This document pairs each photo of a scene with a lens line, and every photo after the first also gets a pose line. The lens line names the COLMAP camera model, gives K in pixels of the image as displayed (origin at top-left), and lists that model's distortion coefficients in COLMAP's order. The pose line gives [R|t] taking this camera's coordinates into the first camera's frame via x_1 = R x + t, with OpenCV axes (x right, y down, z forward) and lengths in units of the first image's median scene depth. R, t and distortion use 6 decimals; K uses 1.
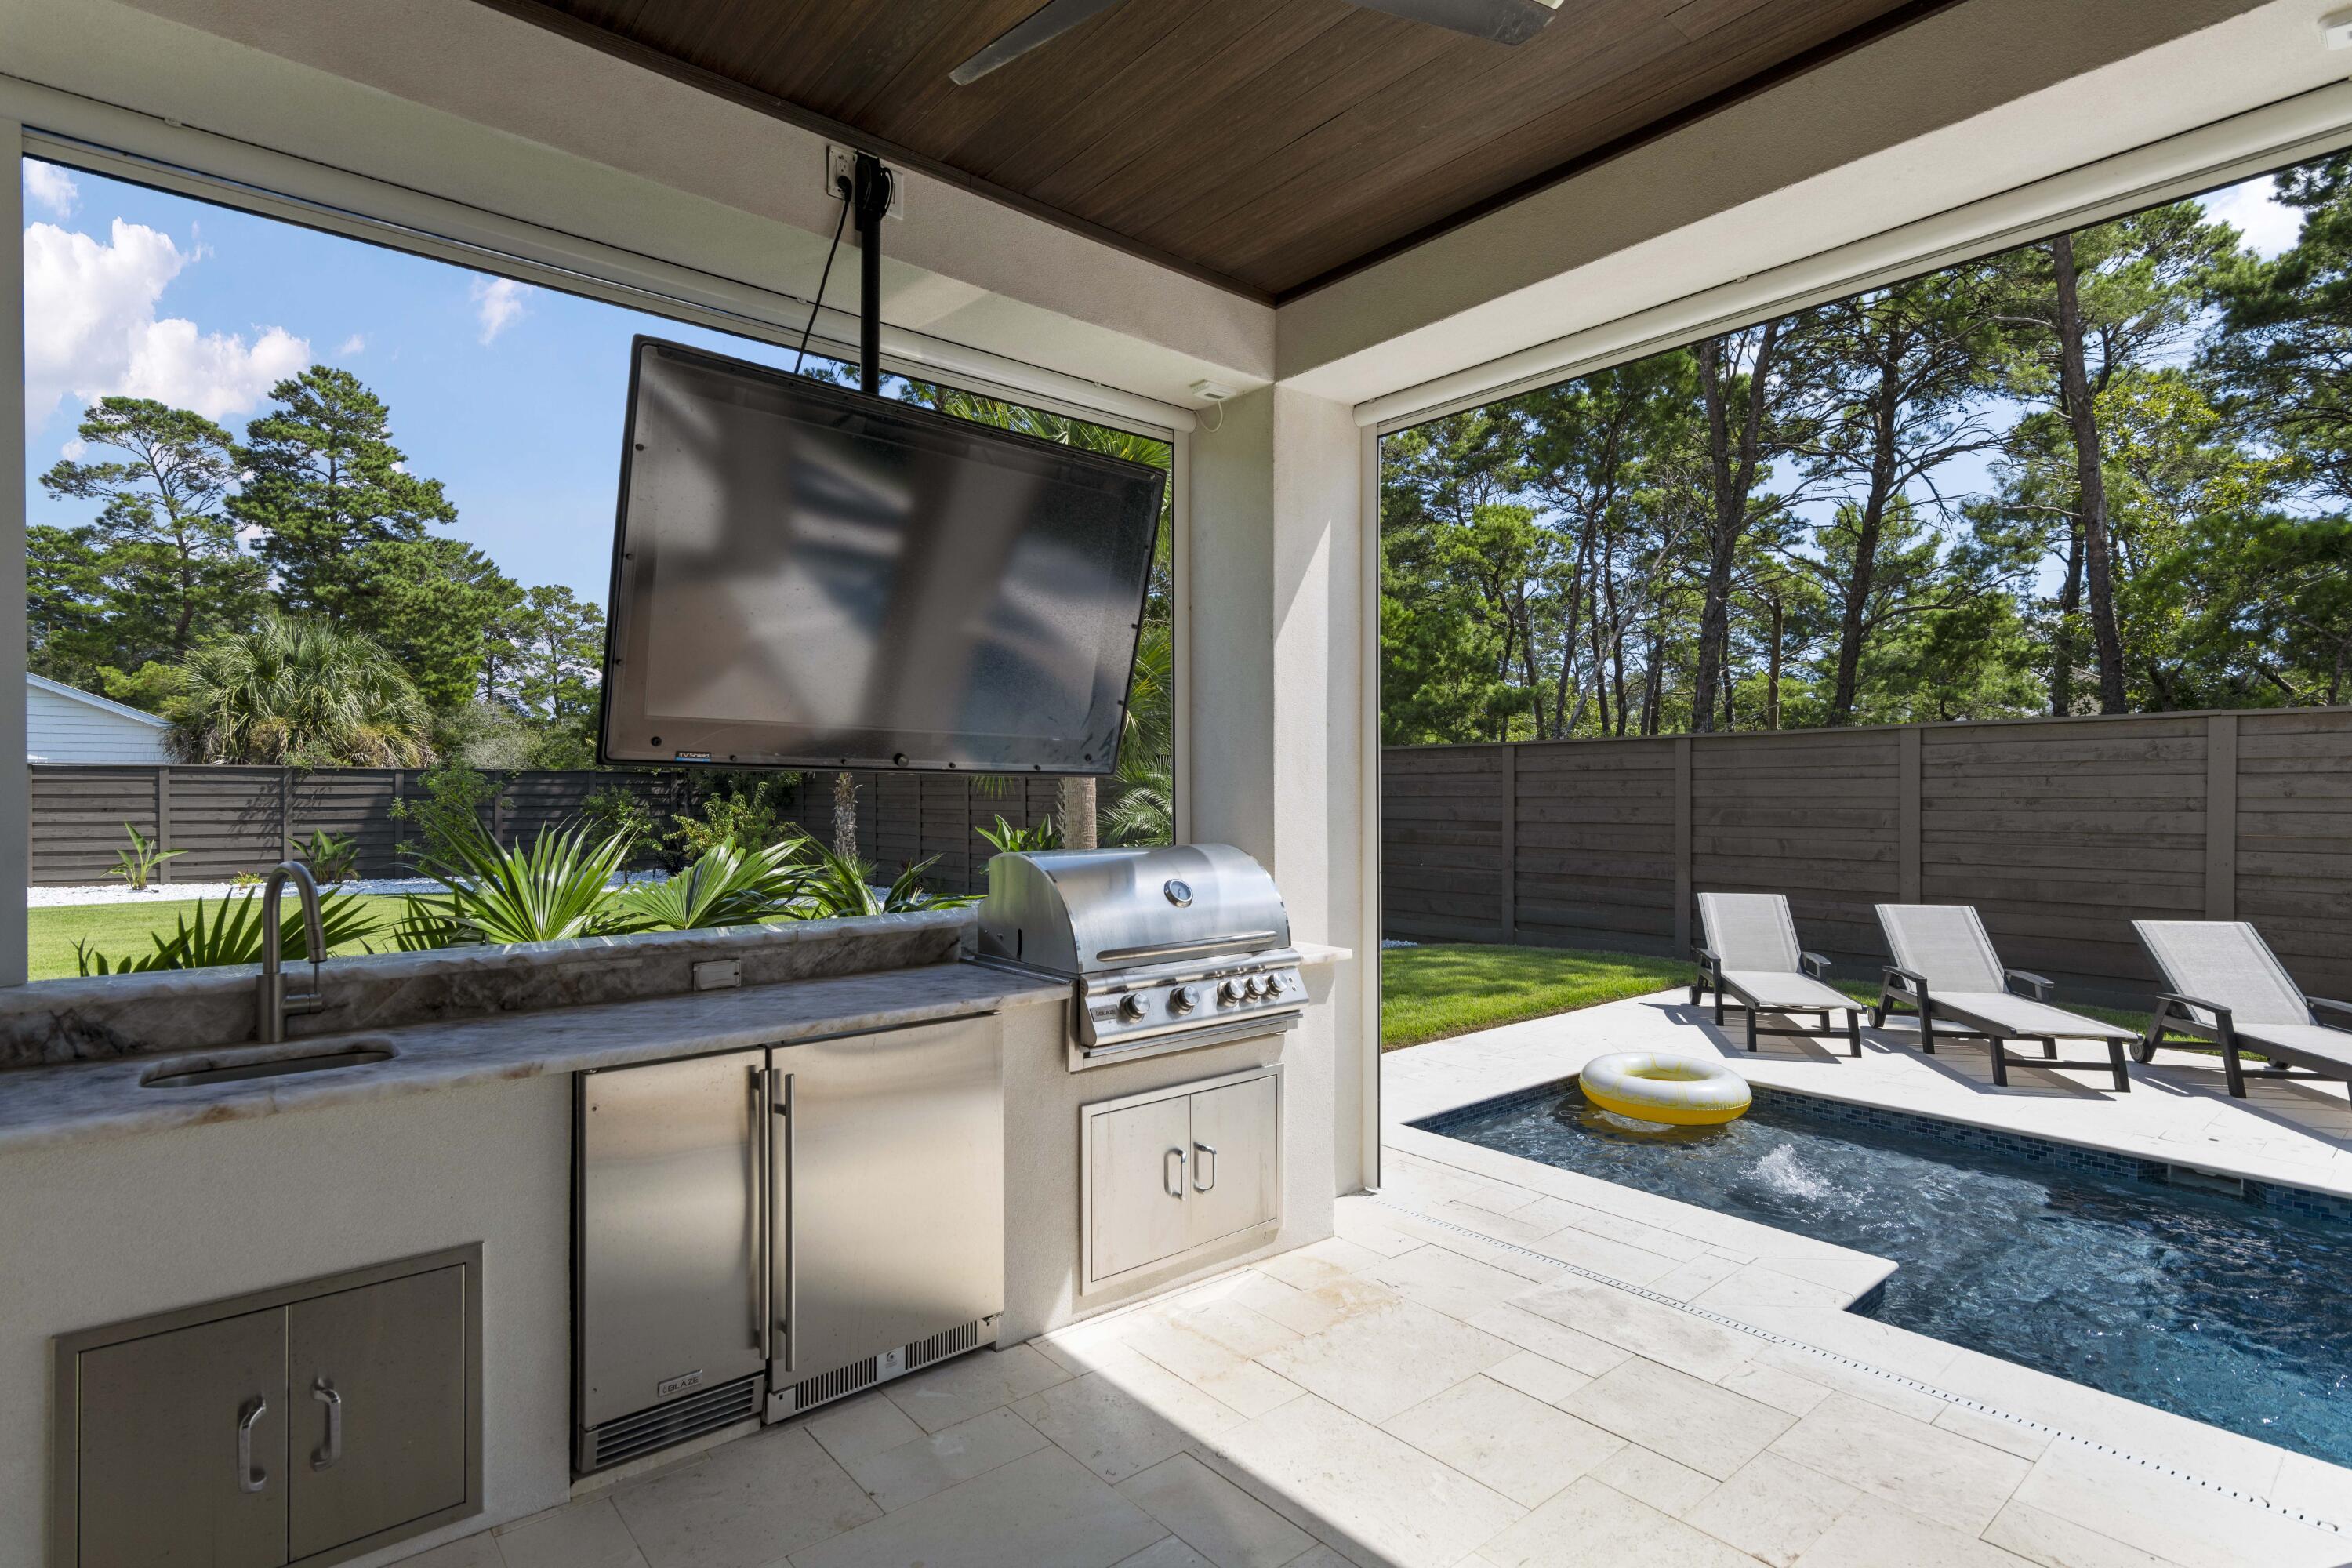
lens RADIAL K [[1166.6, 0, 1129.6], [0, 1166.6, 789.3], [0, 0, 1]] dist [0.020785, -0.000468]
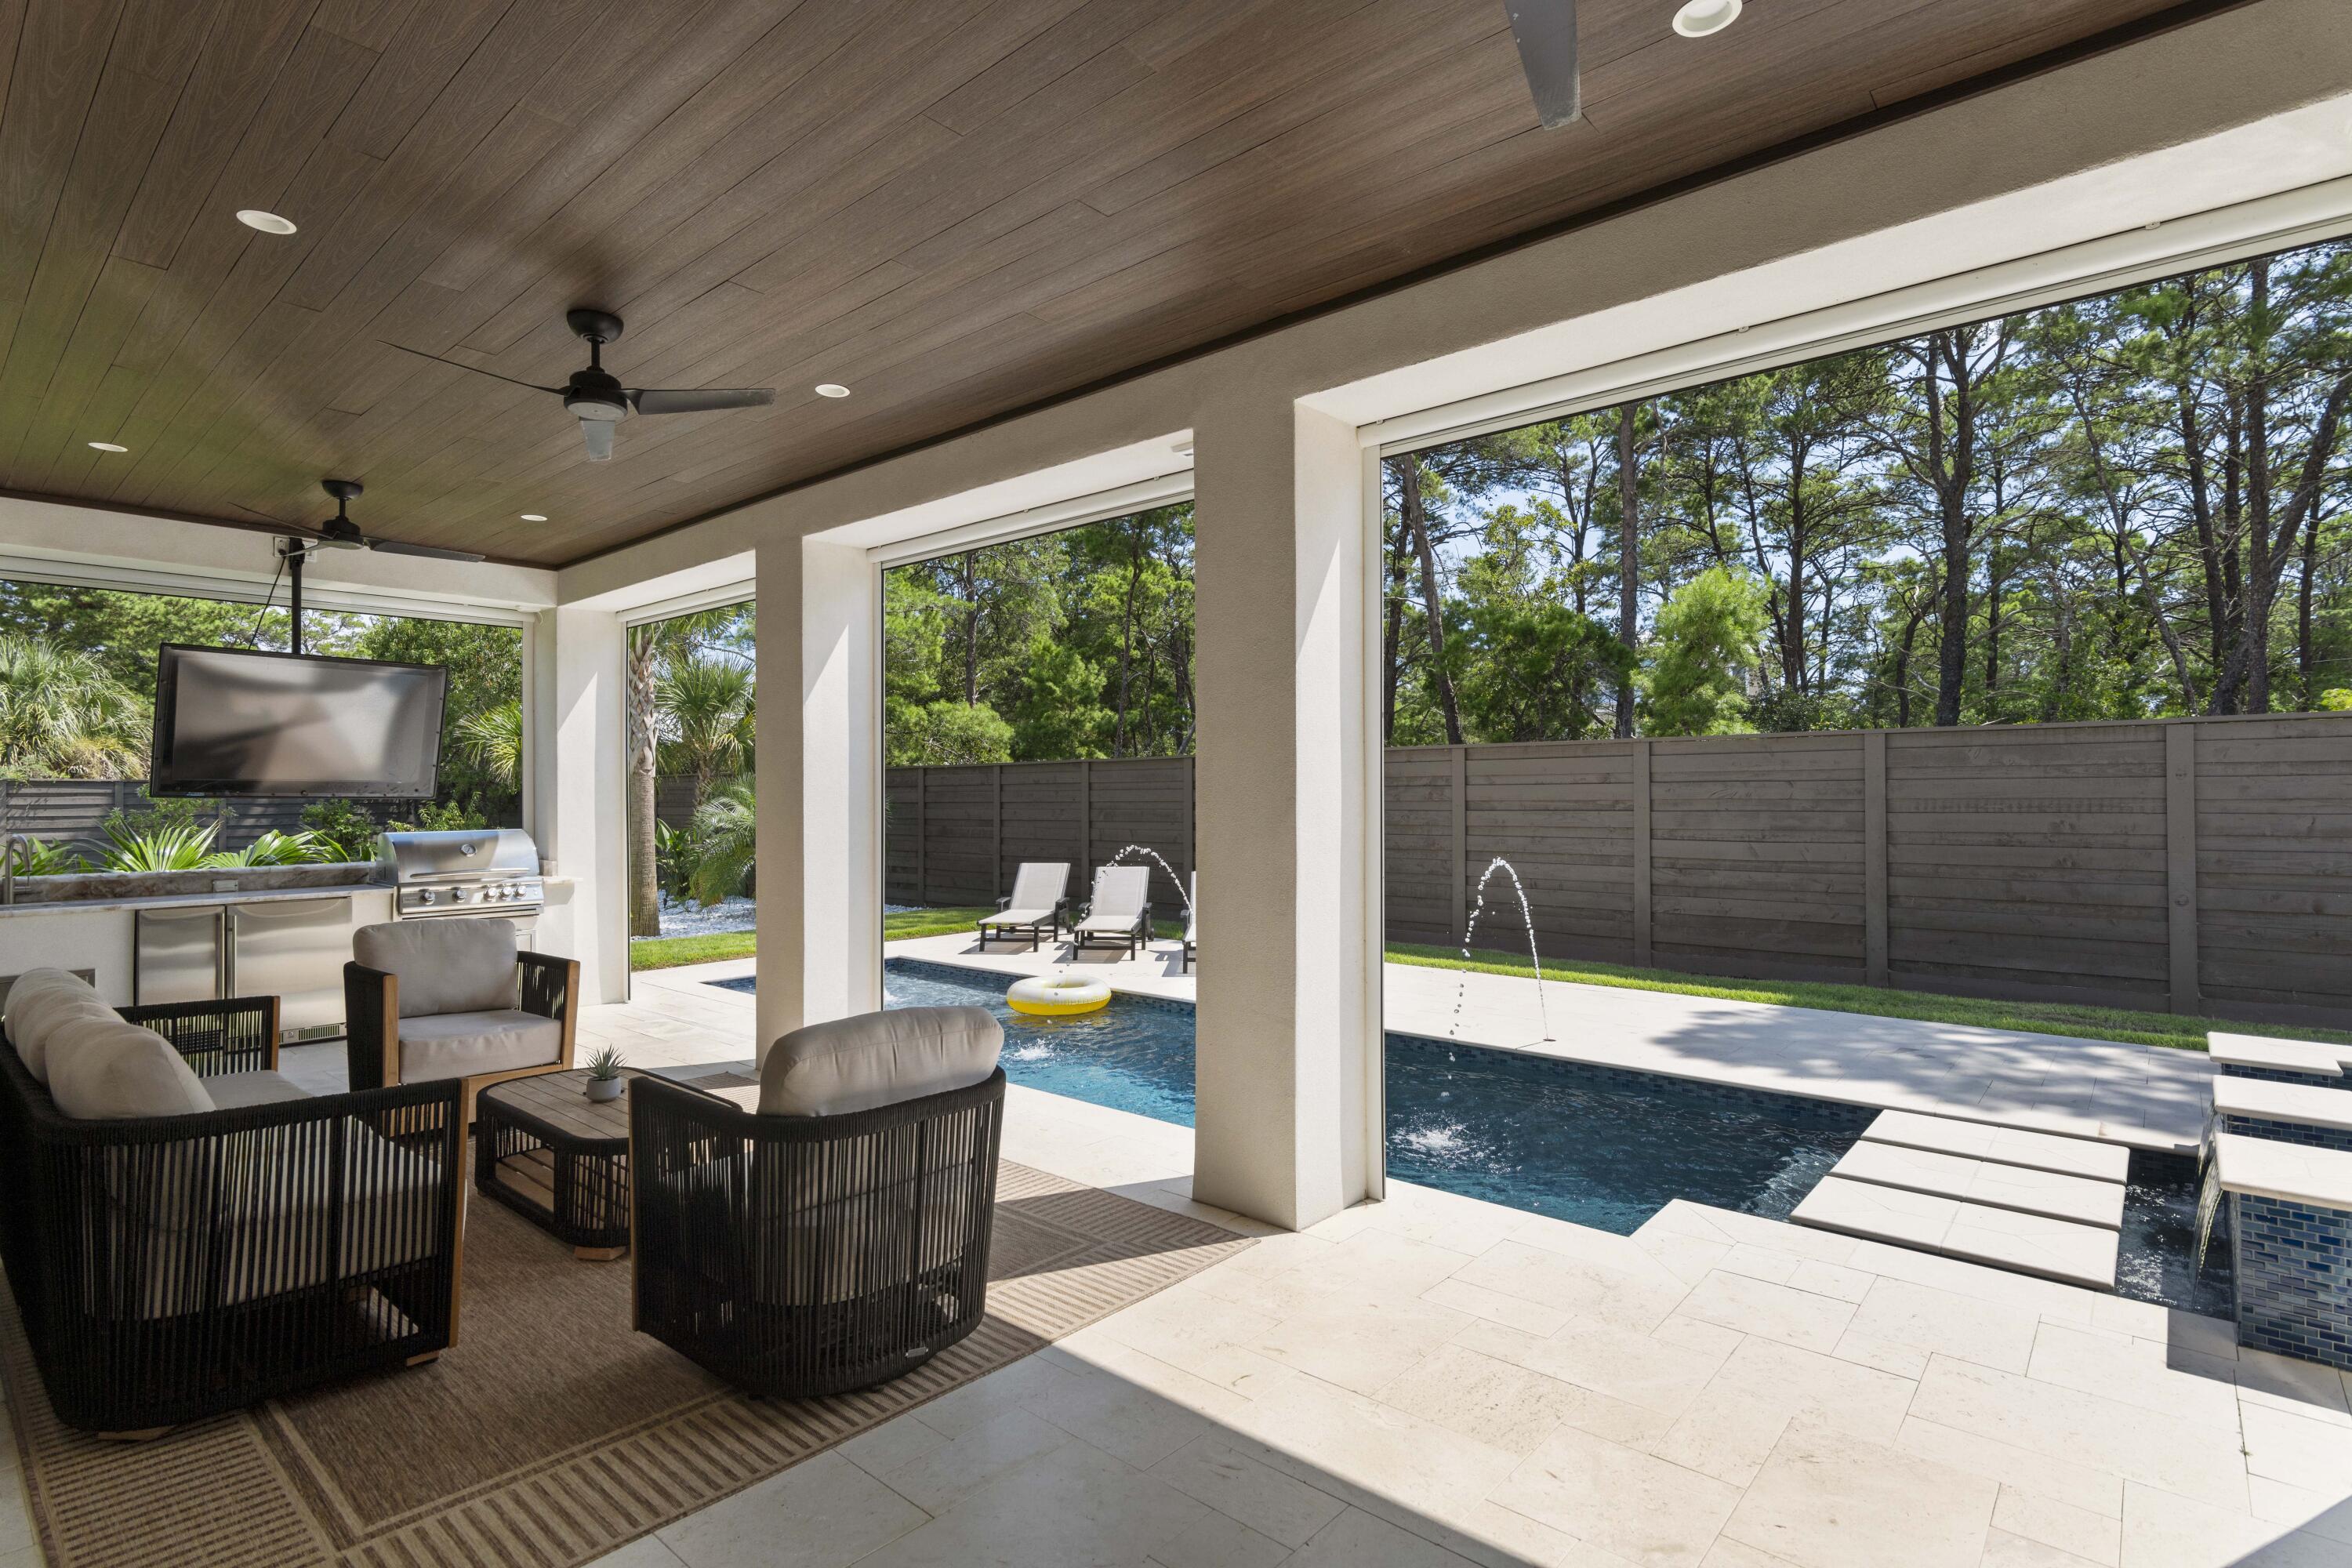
lens RADIAL K [[1158.3, 0, 1162.8], [0, 1158.3, 781.3], [0, 0, 1]] dist [0.002551, 0.001000]
pose [[0.986107, -0.002571, 0.166093, 0.149334], [0.004272, 0.999942, -0.009886, -0.002299], [-0.166058, 0.010458, 0.986061, -0.214337]]
